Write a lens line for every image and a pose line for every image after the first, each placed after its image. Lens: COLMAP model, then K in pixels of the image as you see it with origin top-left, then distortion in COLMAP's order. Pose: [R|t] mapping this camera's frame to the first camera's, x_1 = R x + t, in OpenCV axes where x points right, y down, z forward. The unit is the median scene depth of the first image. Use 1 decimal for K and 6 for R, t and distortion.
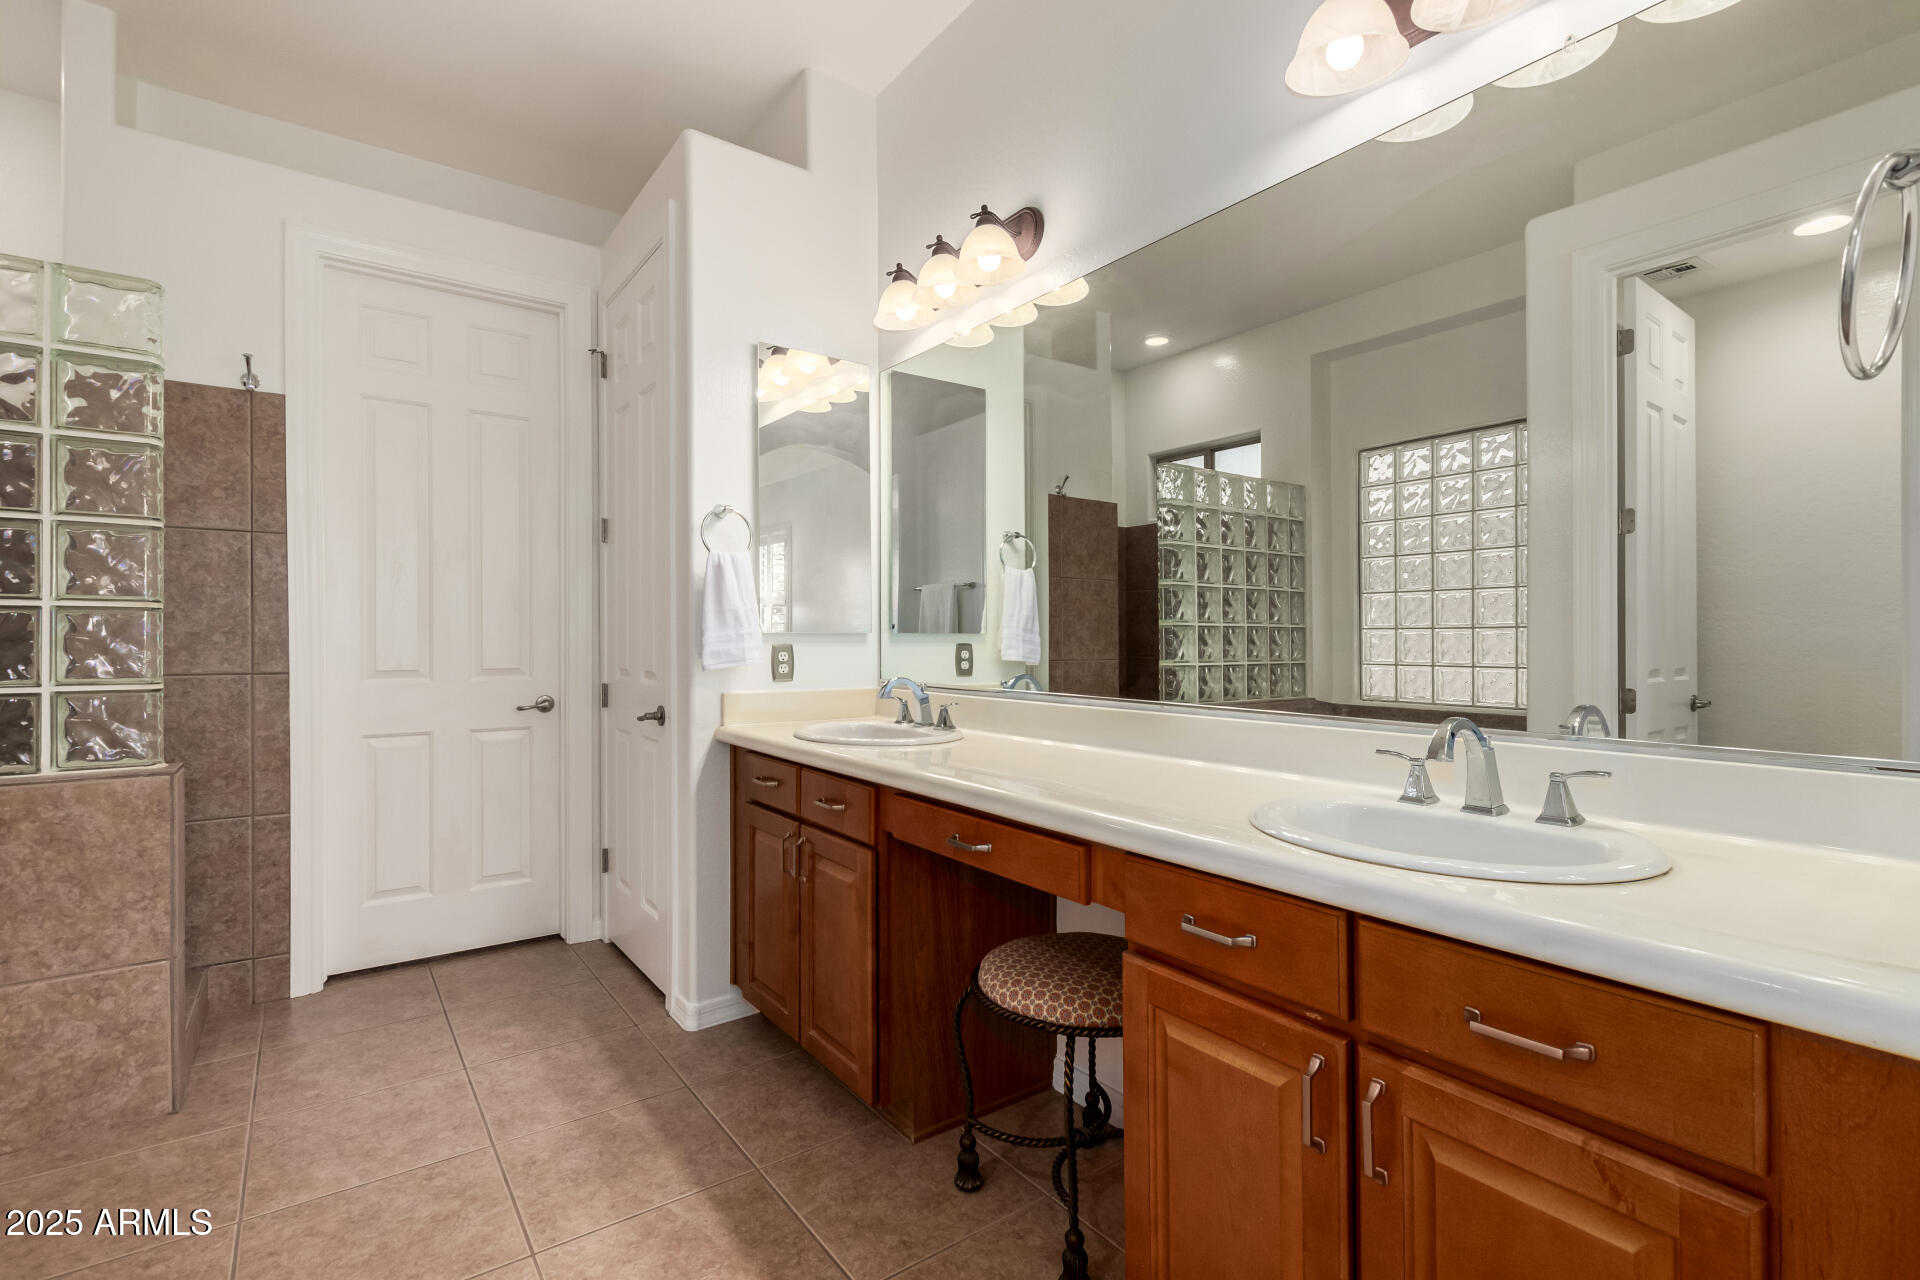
lens RADIAL K [[877.5, 0, 960.0], [0, 877.5, 641.5], [0, 0, 1]] dist [0.009360, -0.004150]
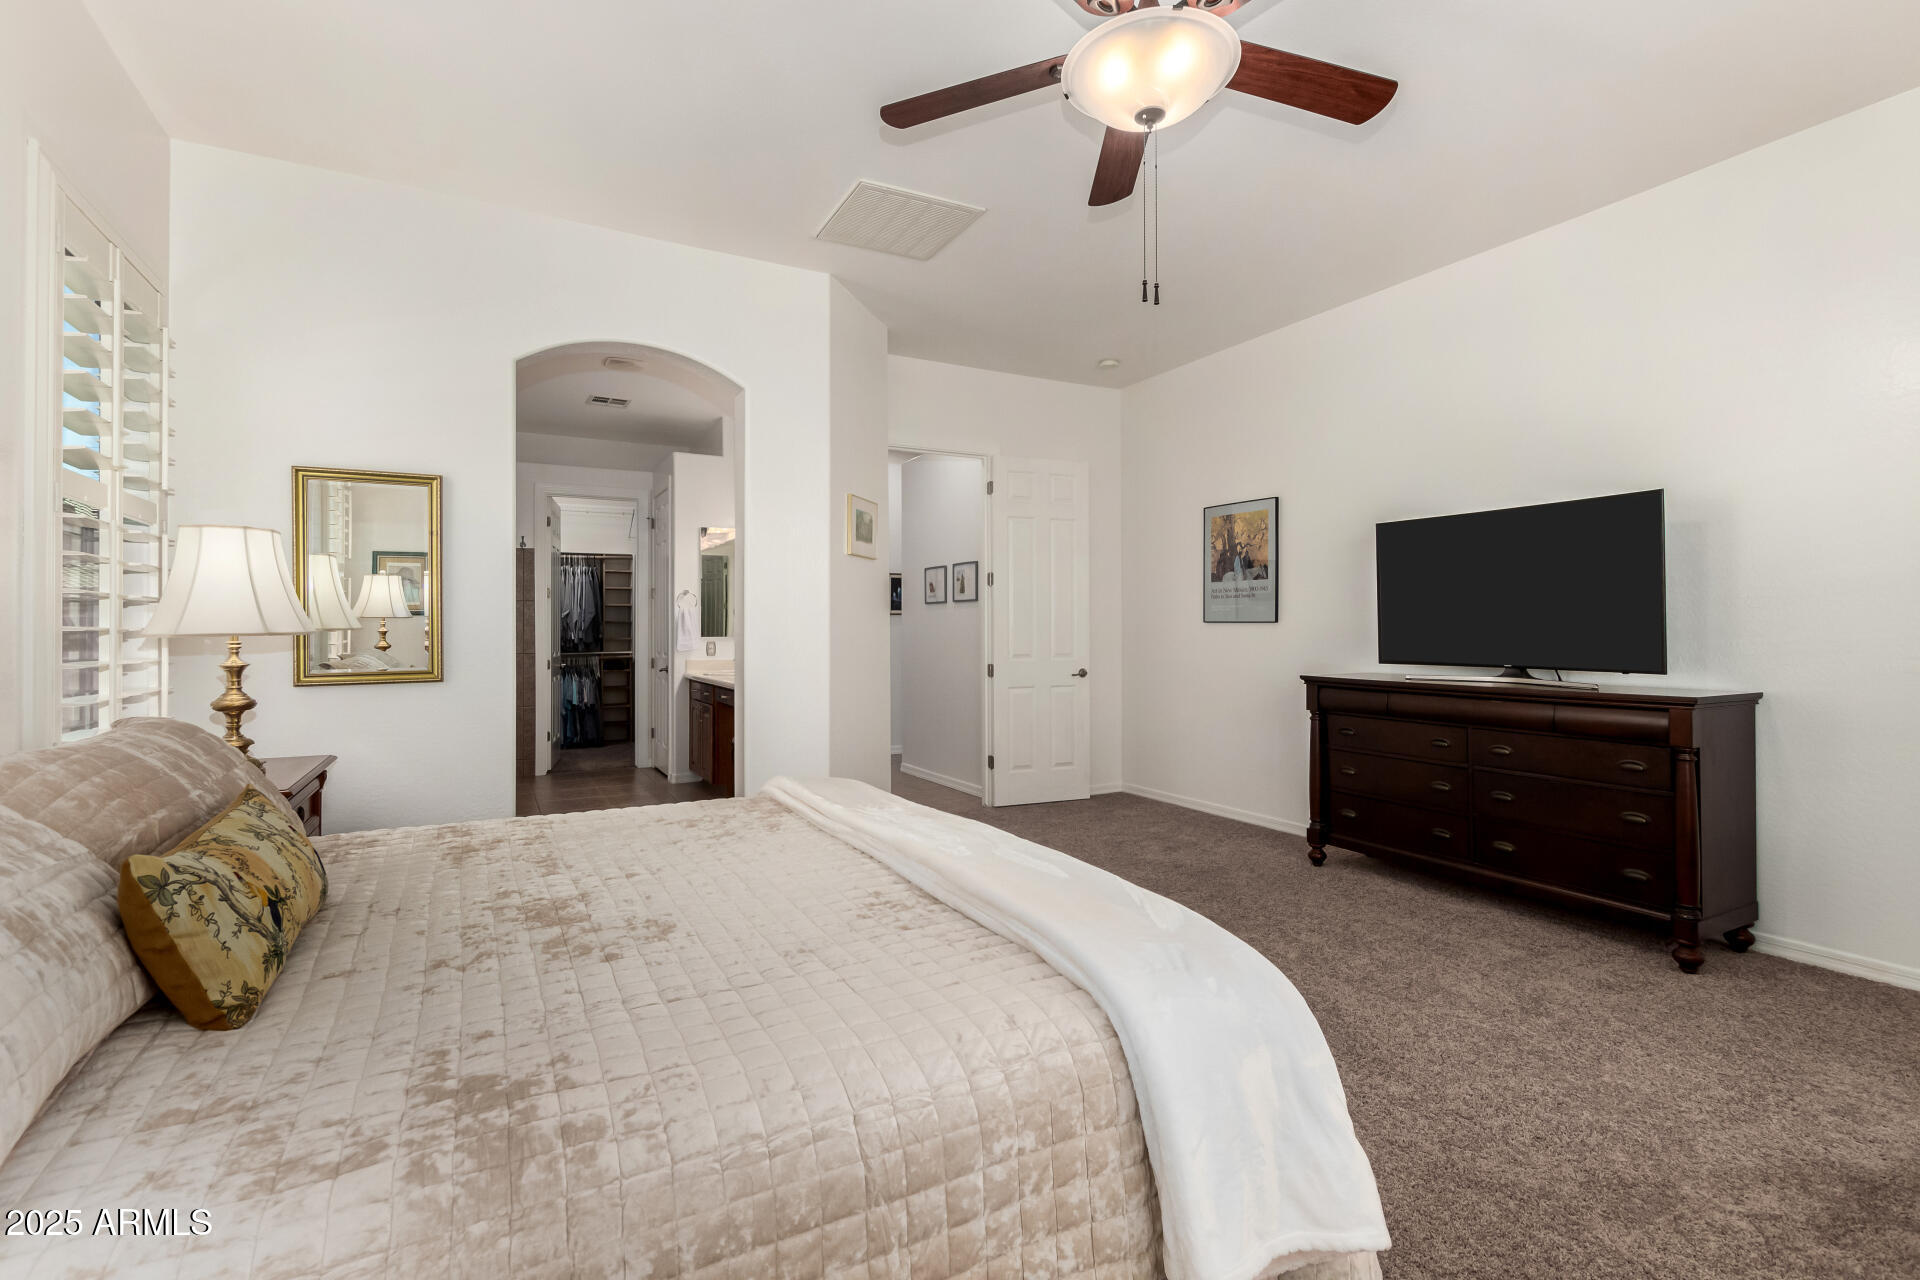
lens RADIAL K [[877.5, 0, 952.4], [0, 877.5, 631.0], [0, 0, 1]] dist [0.009360, -0.004150]
pose [[0.988536, 0.001498, -0.150980, 0.906994], [-0.002981, 0.999950, -0.009594, -0.006517], [0.150958, 0.009934, 0.988490, -1.473730]]
